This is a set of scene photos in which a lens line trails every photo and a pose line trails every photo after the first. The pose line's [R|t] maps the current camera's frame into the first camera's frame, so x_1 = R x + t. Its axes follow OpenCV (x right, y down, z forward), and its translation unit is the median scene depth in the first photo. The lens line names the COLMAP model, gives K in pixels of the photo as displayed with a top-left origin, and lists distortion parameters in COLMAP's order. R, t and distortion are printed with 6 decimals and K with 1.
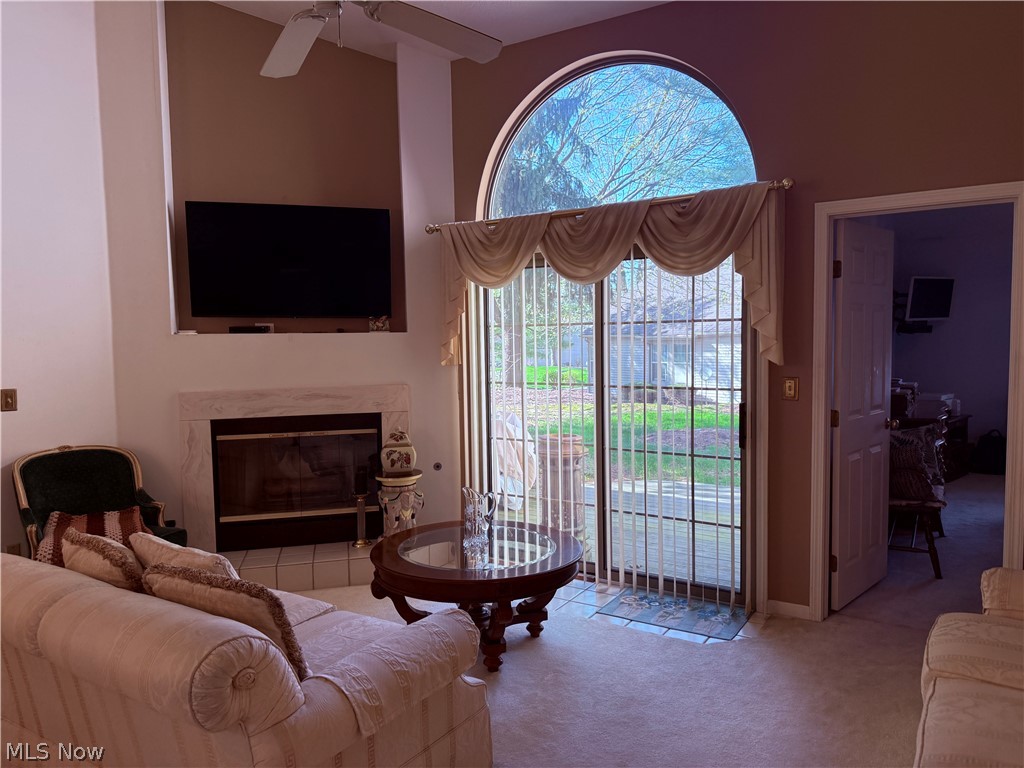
lens RADIAL K [[723.2, 0, 505.5], [0, 723.2, 386.3], [0, 0, 1]] dist [0.094638, -0.129419]
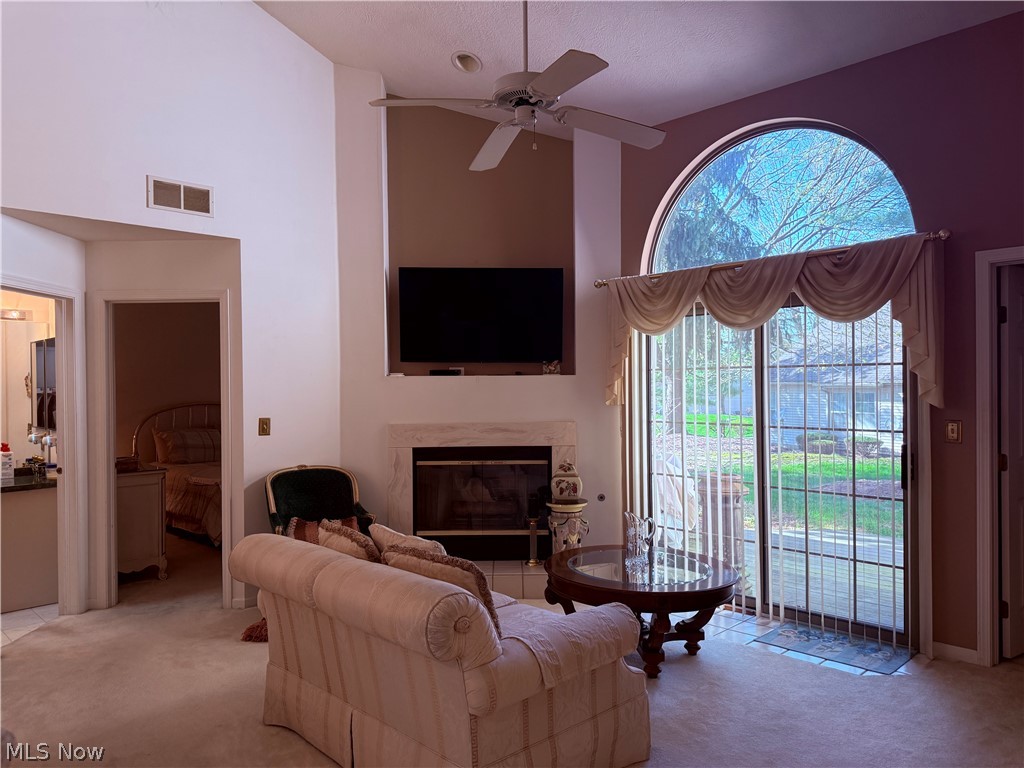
lens RADIAL K [[722.3, 0, 508.6], [0, 722.3, 388.4], [0, 0, 1]] dist [0.102664, -0.128796]
pose [[0.976111, 0.008708, -0.217100, 0.006272], [-0.022010, 0.998020, -0.058928, 0.015925], [0.216157, 0.062299, 0.974369, -0.124906]]
